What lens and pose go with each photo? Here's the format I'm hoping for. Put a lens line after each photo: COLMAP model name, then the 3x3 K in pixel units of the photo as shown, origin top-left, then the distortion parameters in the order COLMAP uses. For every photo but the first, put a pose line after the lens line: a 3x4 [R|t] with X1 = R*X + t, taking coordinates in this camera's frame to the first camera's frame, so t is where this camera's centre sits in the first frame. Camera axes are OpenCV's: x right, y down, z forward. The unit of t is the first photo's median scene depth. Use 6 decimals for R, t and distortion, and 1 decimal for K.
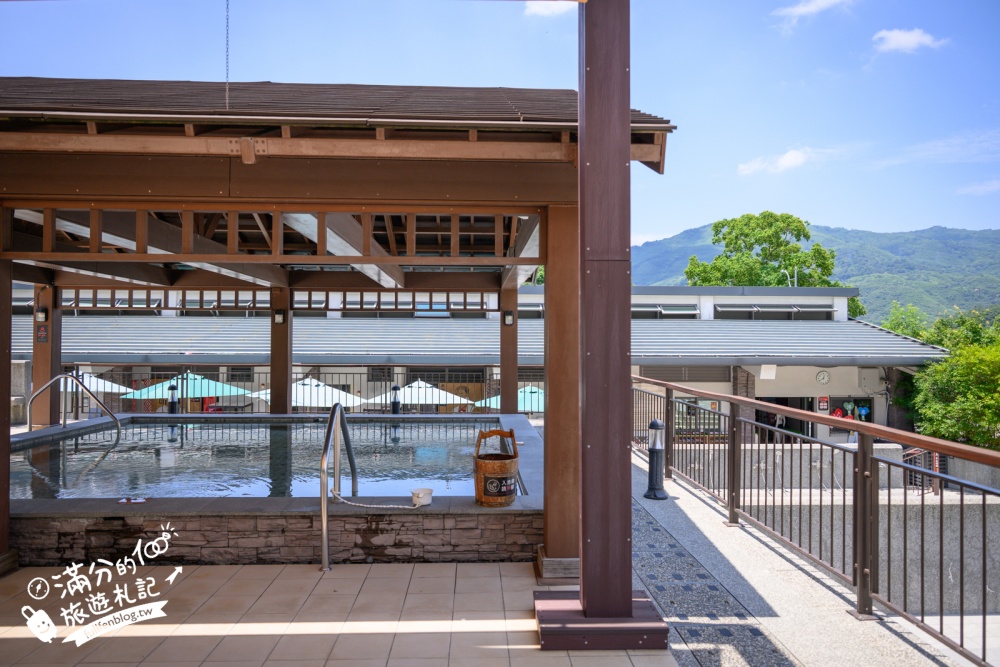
lens RADIAL K [[677.5, 0, 505.4], [0, 677.5, 335.9], [0, 0, 1]] dist [0.002413, -0.002762]
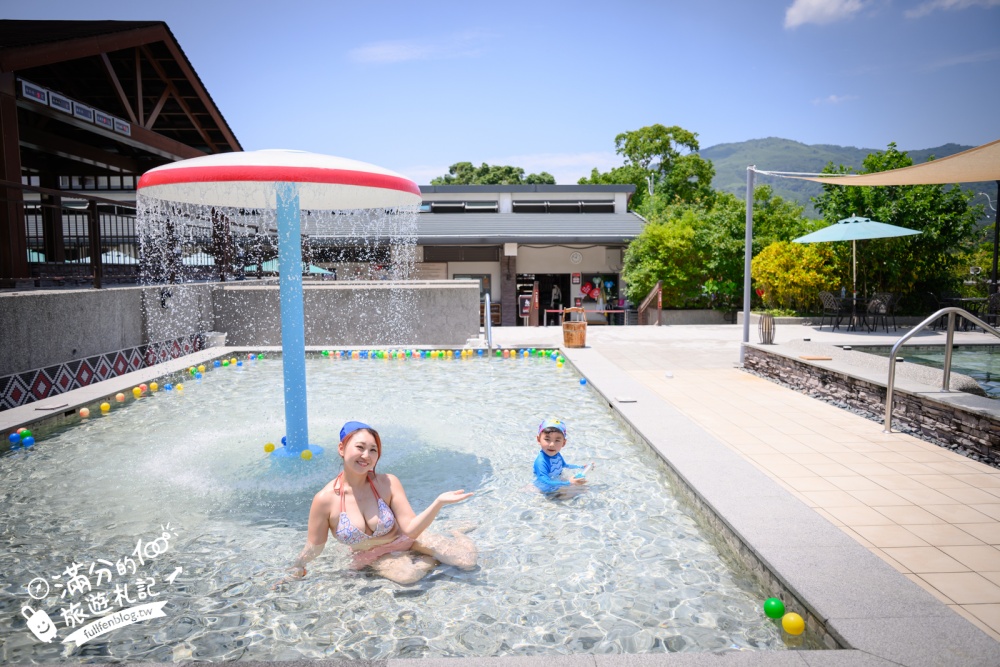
lens RADIAL K [[677.5, 0, 503.2], [0, 677.5, 333.5], [0, 0, 1]] dist [0.002413, -0.002762]
pose [[0.999768, -0.008315, -0.019863, 0.315886], [0.010322, 0.994608, 0.103188, 0.062033], [0.018898, -0.103369, 0.994463, -0.192277]]
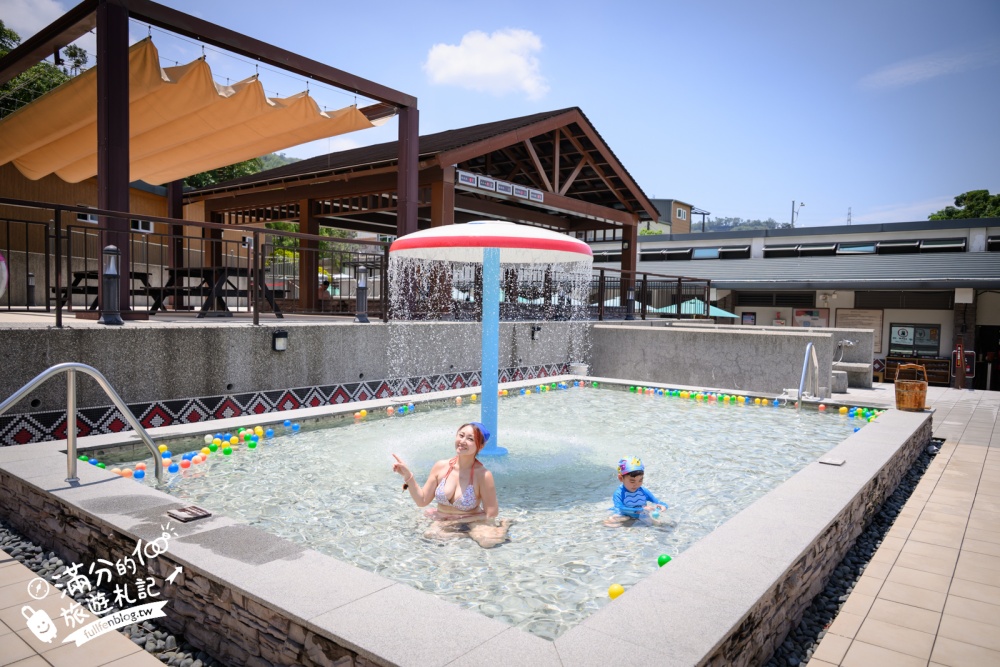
lens RADIAL K [[677.5, 0, 494.2], [0, 677.5, 340.5], [0, 0, 1]] dist [0.002413, -0.002762]
pose [[0.754338, 0.044089, -0.655004, 0.418625], [-0.013890, 0.998591, 0.051220, 0.062034], [0.656339, -0.029539, 0.753887, -0.189879]]
